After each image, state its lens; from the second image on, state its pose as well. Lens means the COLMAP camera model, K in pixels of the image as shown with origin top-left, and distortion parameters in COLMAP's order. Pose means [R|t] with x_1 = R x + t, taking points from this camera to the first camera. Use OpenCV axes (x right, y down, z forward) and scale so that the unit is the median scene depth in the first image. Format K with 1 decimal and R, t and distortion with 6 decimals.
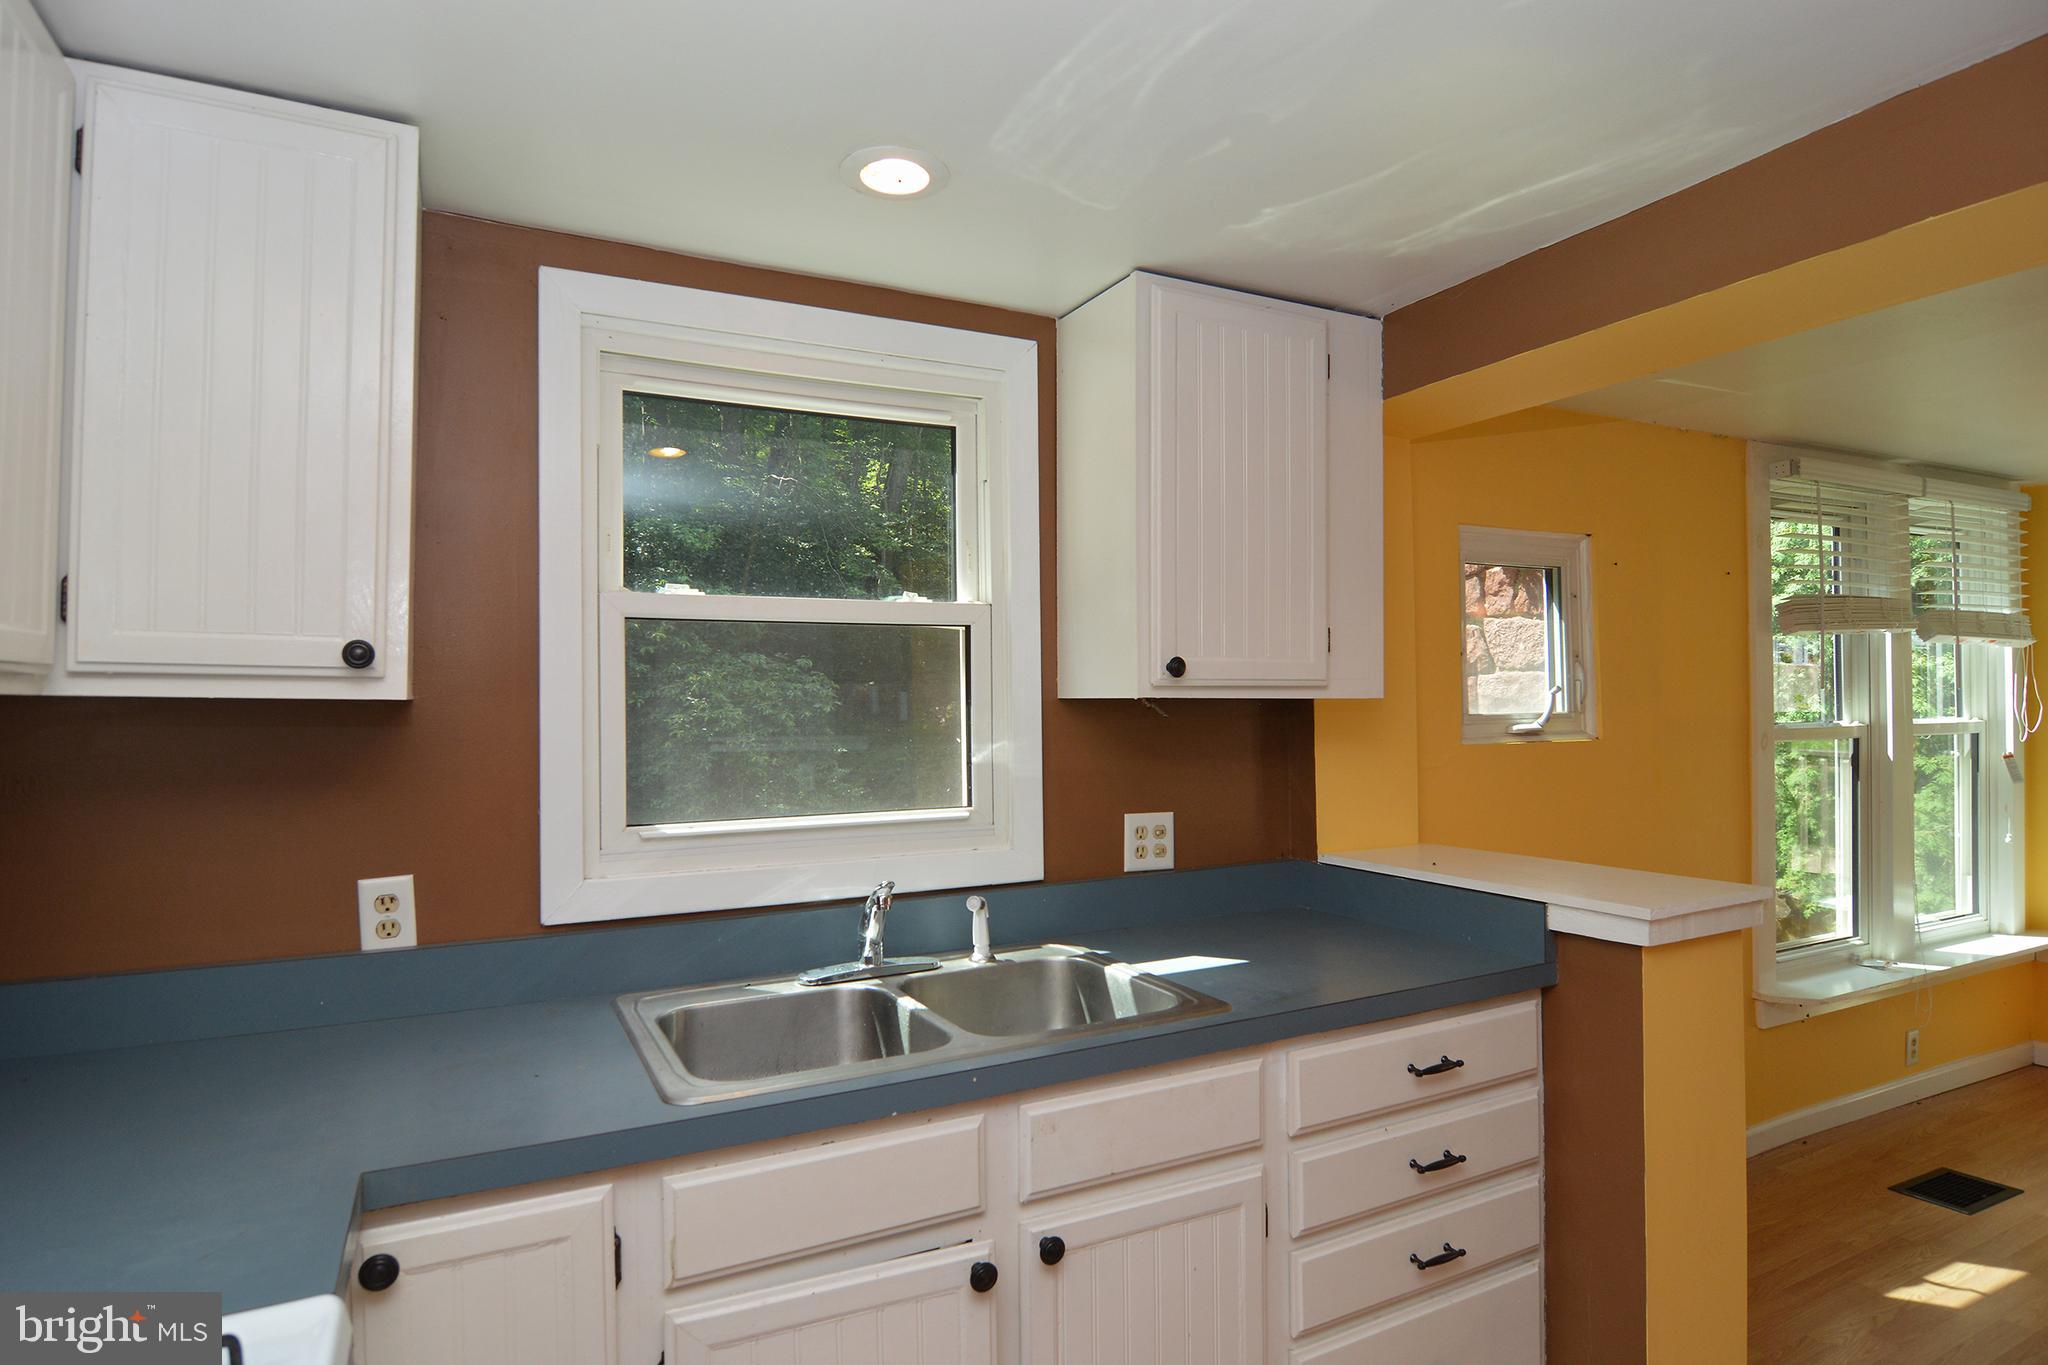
lens RADIAL K [[1114.5, 0, 1017.9], [0, 1114.5, 686.9], [0, 0, 1]] dist [-0.007820, -0.007899]
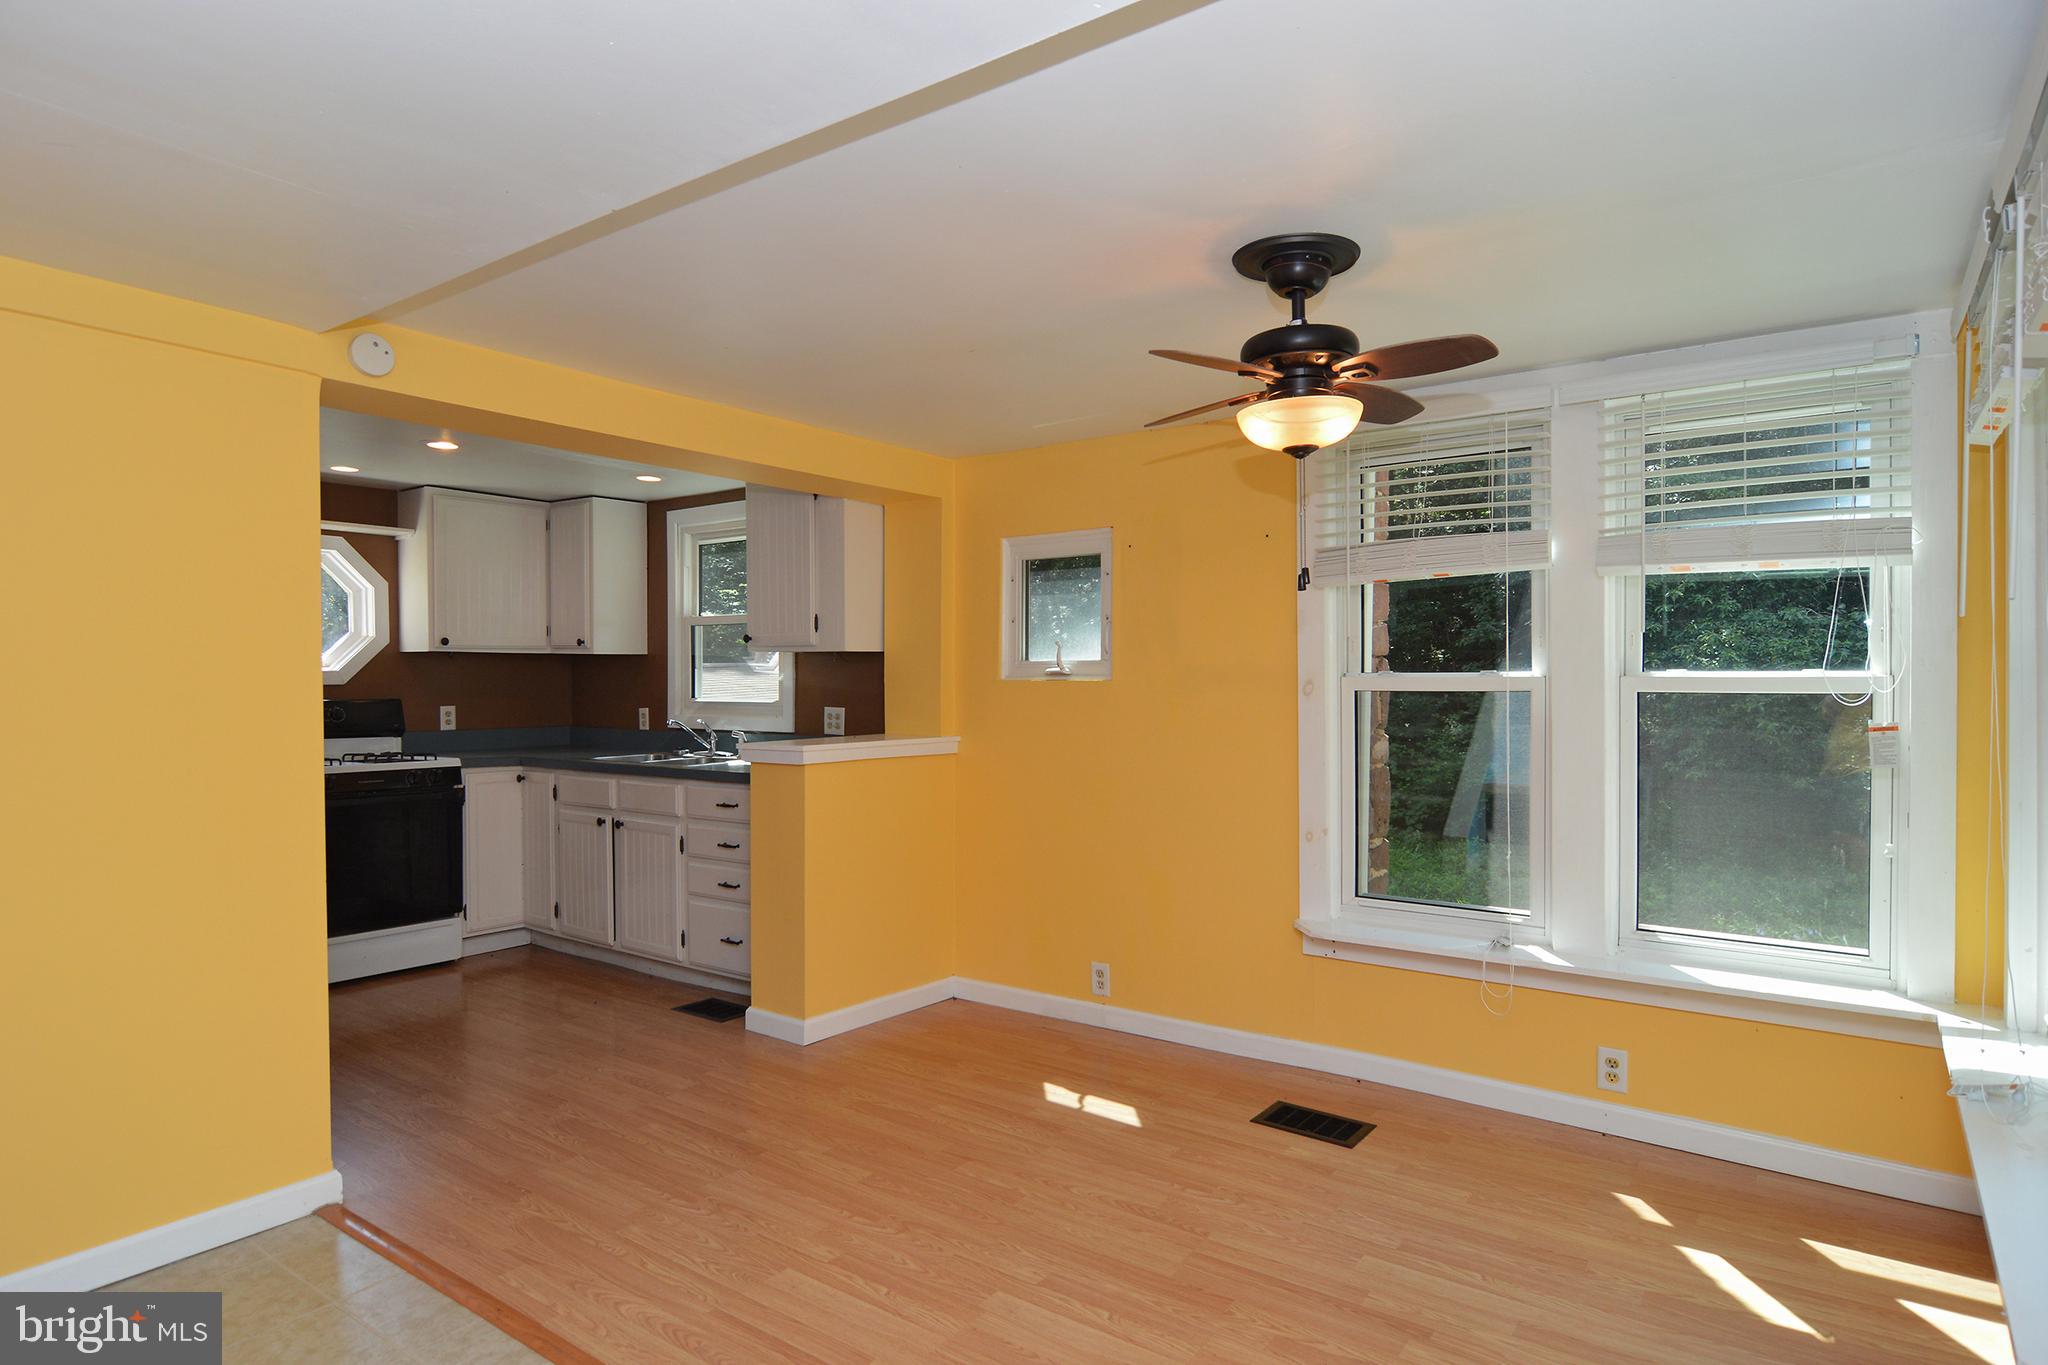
lens RADIAL K [[1114.5, 0, 1017.9], [0, 1114.5, 686.9], [0, 0, 1]] dist [-0.007820, -0.007899]
pose [[0.447217, 0.020212, -0.894197, 2.114338], [0.009942, 0.999571, 0.027566, 0.021754], [0.894370, -0.021218, 0.446824, 0.378802]]
